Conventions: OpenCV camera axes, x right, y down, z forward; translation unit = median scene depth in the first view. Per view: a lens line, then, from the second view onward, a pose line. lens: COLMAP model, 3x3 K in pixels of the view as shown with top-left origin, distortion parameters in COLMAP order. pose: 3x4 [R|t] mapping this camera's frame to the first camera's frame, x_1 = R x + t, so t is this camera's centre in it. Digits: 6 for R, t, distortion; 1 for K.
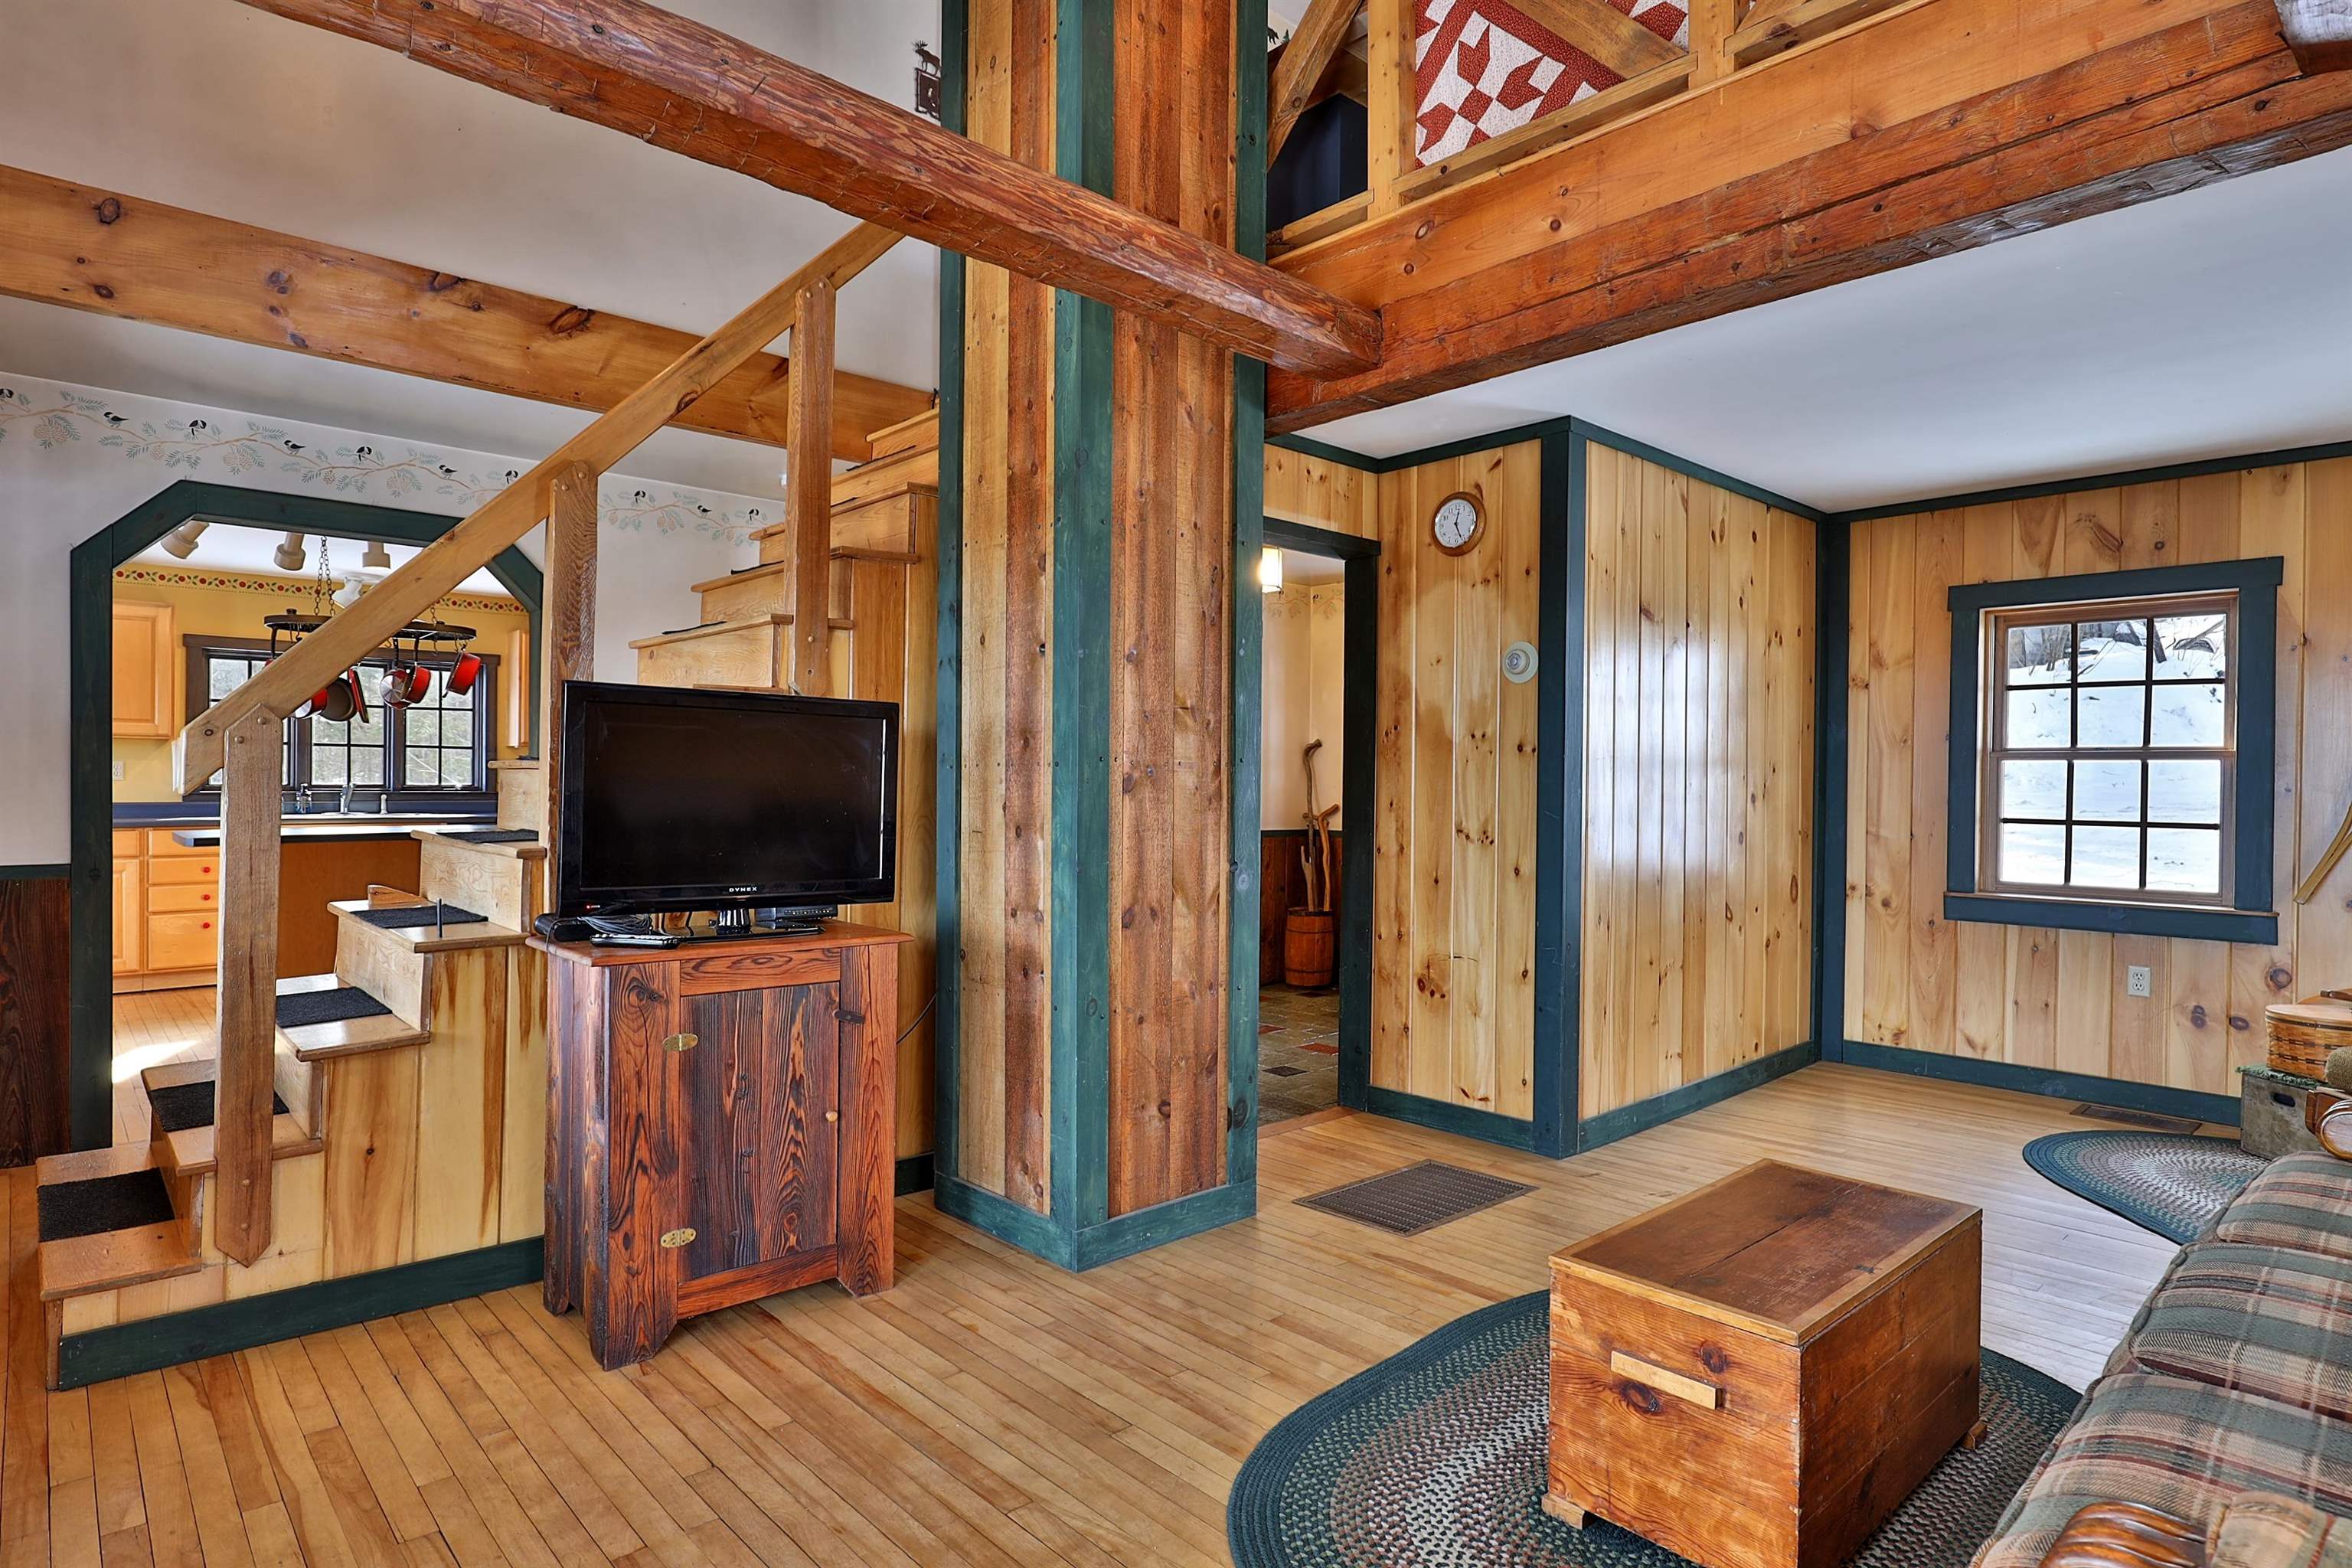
lens RADIAL K [[1297.1, 0, 1188.6], [0, 1297.1, 772.7], [0, 0, 1]] dist [0.003188, -0.003067]
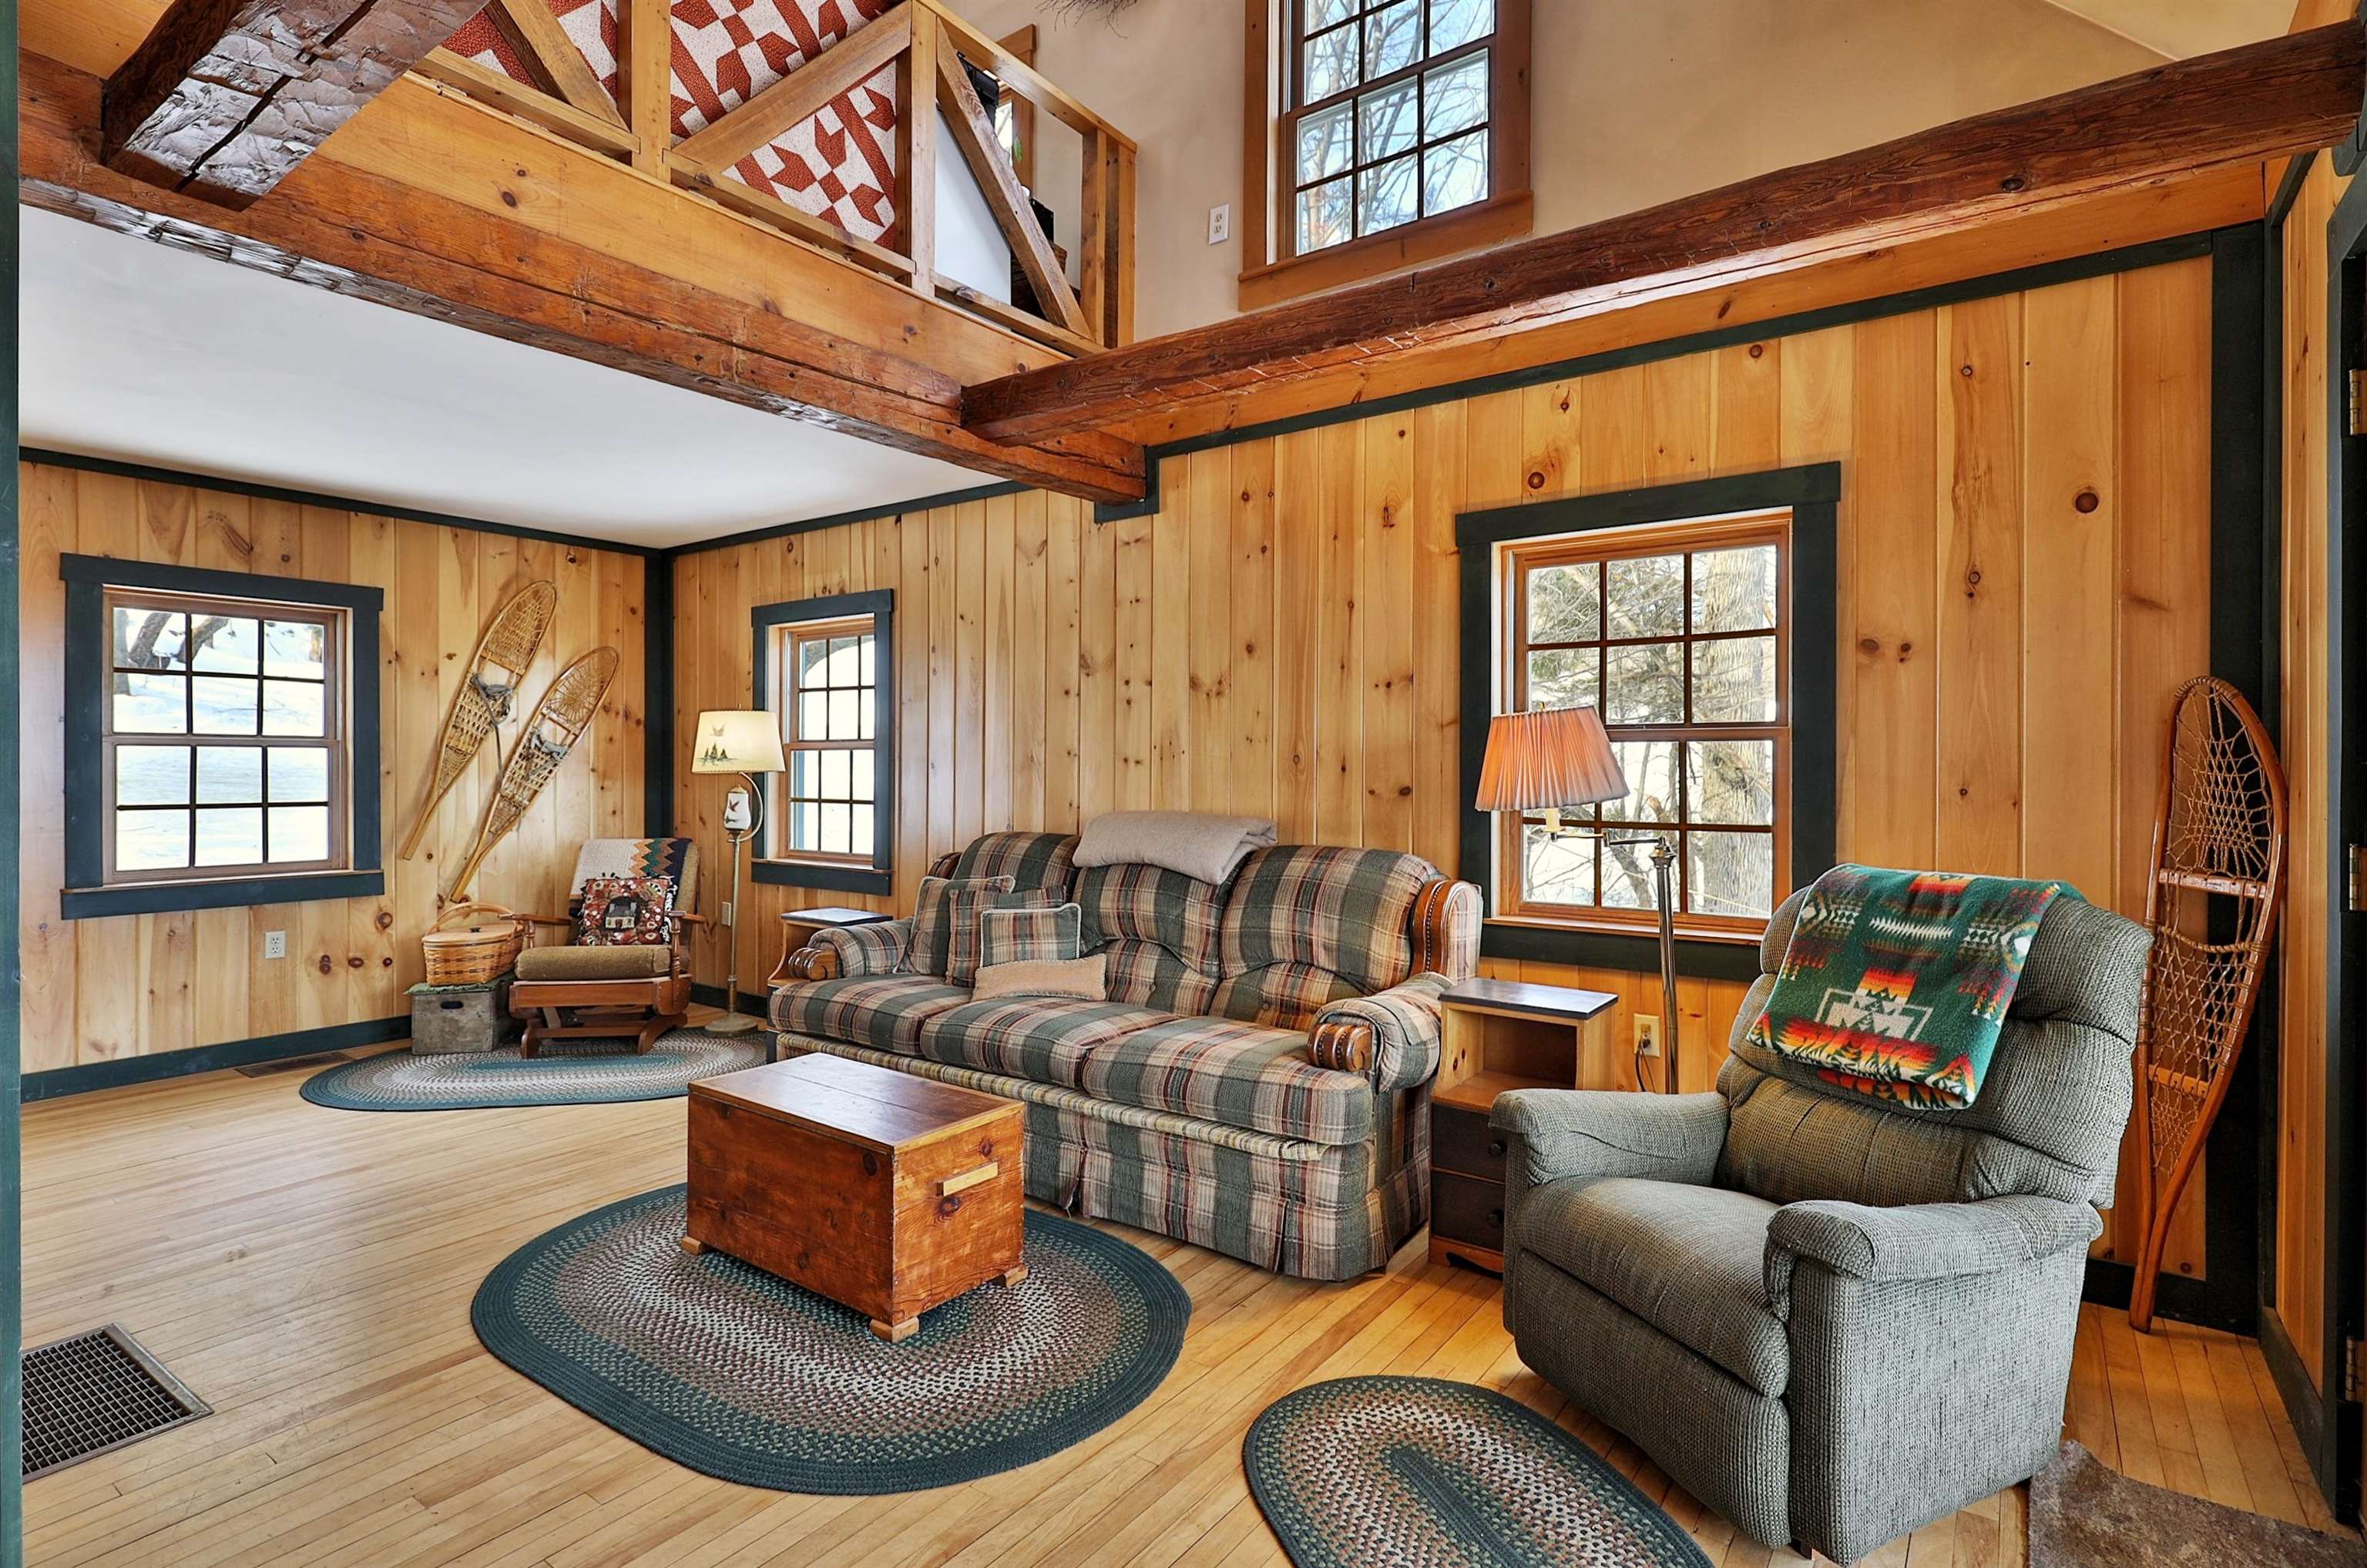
lens RADIAL K [[1146.2, 0, 1200.4], [0, 1146.2, 773.3], [0, 0, 1]] dist [0.005424, 0.002297]
pose [[-0.199234, -0.015626, 0.979827, -0.404887], [-0.005516, 0.999875, 0.014824, -0.006645], [-0.979936, -0.002451, -0.199295, 0.423292]]
